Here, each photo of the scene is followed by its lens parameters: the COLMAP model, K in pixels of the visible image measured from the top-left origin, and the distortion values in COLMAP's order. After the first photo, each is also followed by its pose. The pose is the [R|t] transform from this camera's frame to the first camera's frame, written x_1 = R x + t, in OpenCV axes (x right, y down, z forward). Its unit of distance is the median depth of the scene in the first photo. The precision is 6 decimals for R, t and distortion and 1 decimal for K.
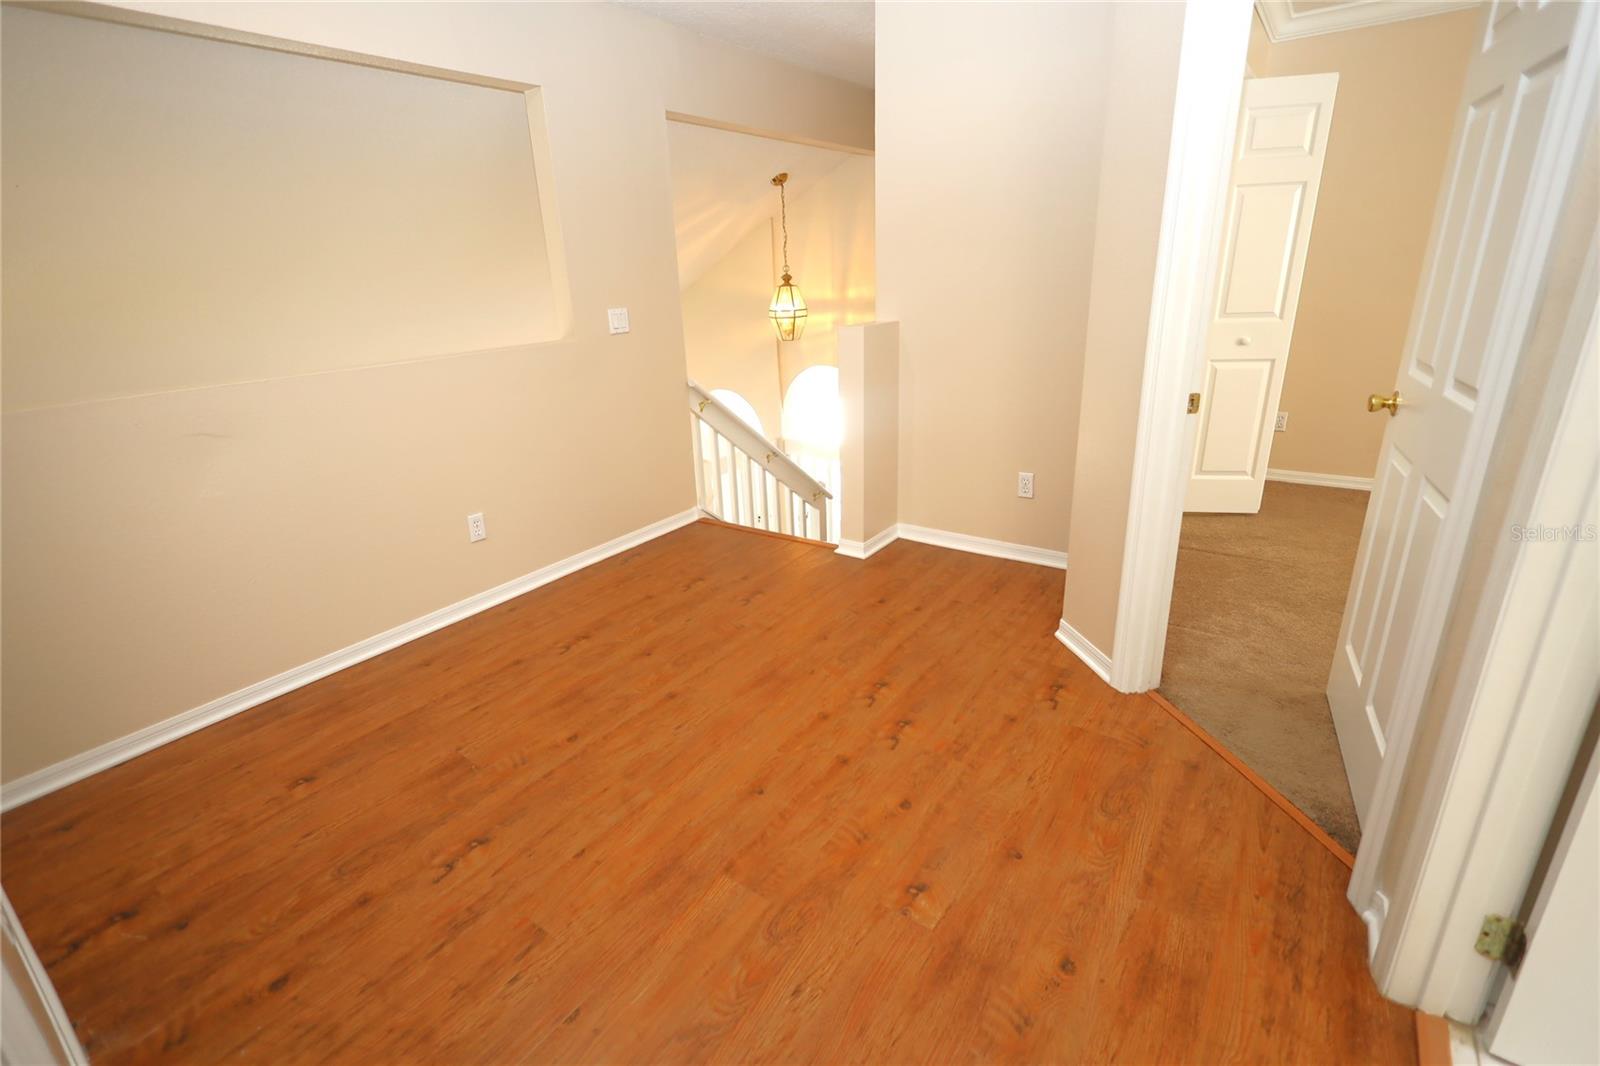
lens RADIAL K [[734.6, 0, 799.3], [0, 734.6, 526.7], [0, 0, 1]] dist [0.014092, 0.000249]
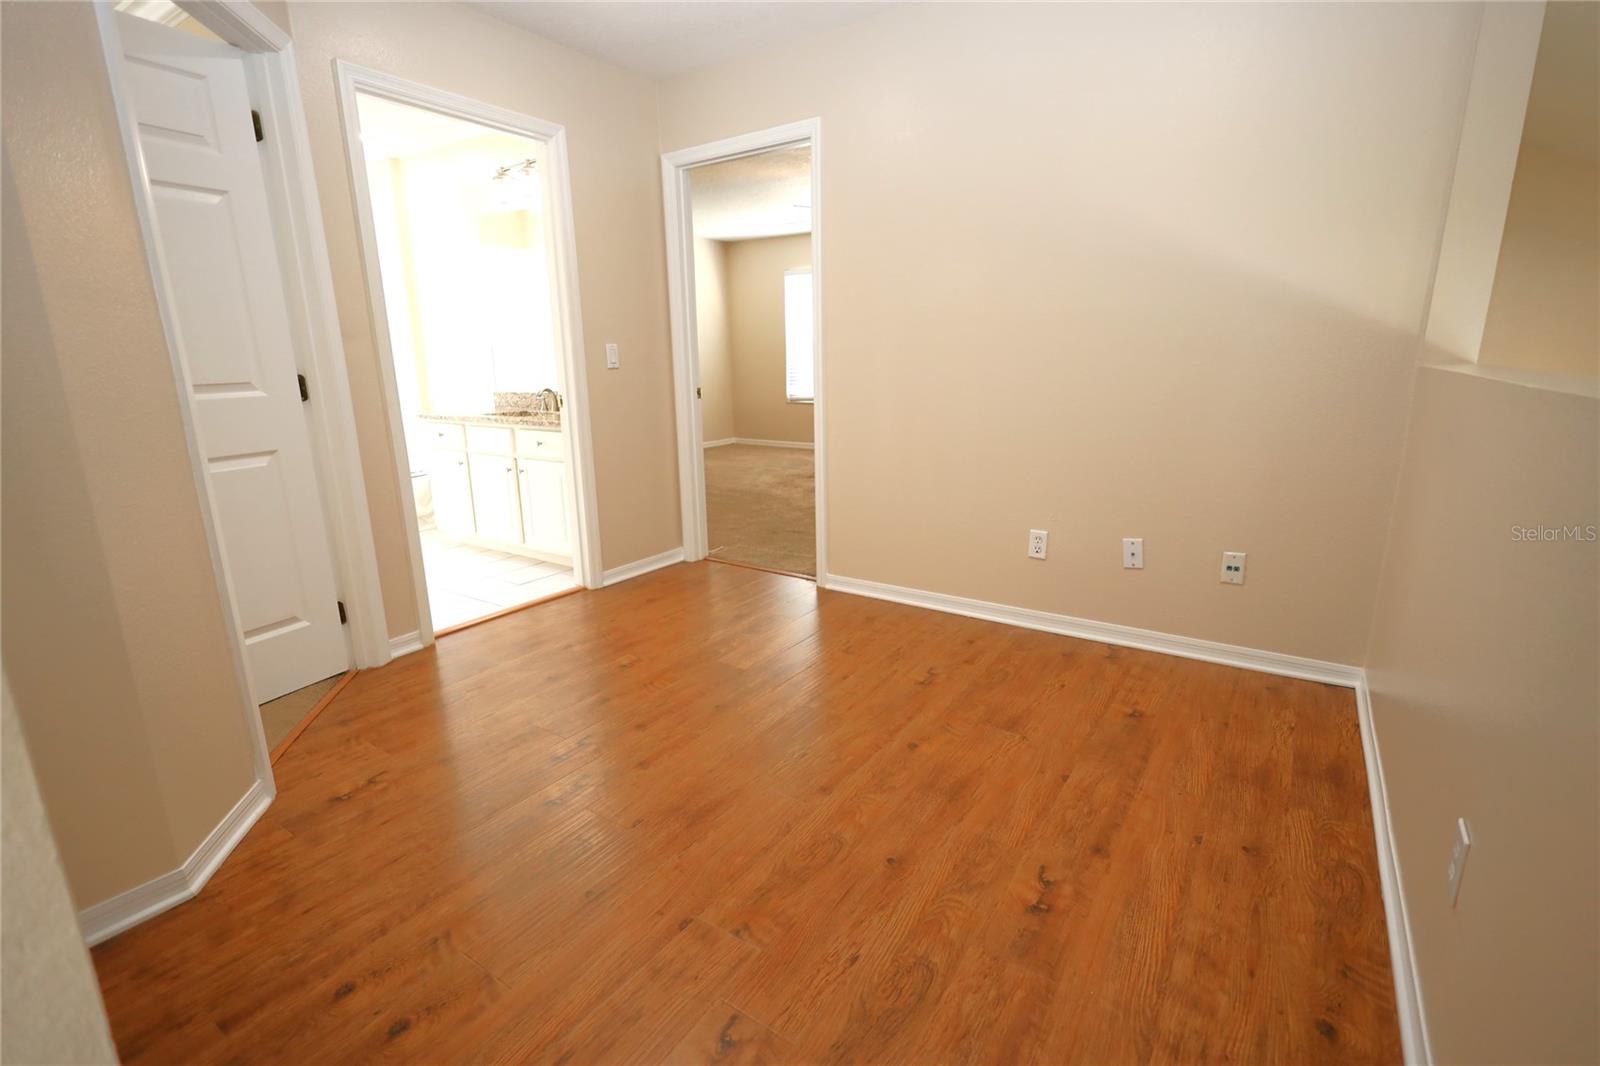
lens RADIAL K [[734.6, 0, 799.3], [0, 734.6, 526.7], [0, 0, 1]] dist [0.014092, 0.000249]
pose [[-0.998112, 0.060891, -0.008059, -0.159126], [0.046749, 0.838207, 0.543345, -0.441140], [0.039840, 0.541943, -0.839471, 1.523851]]
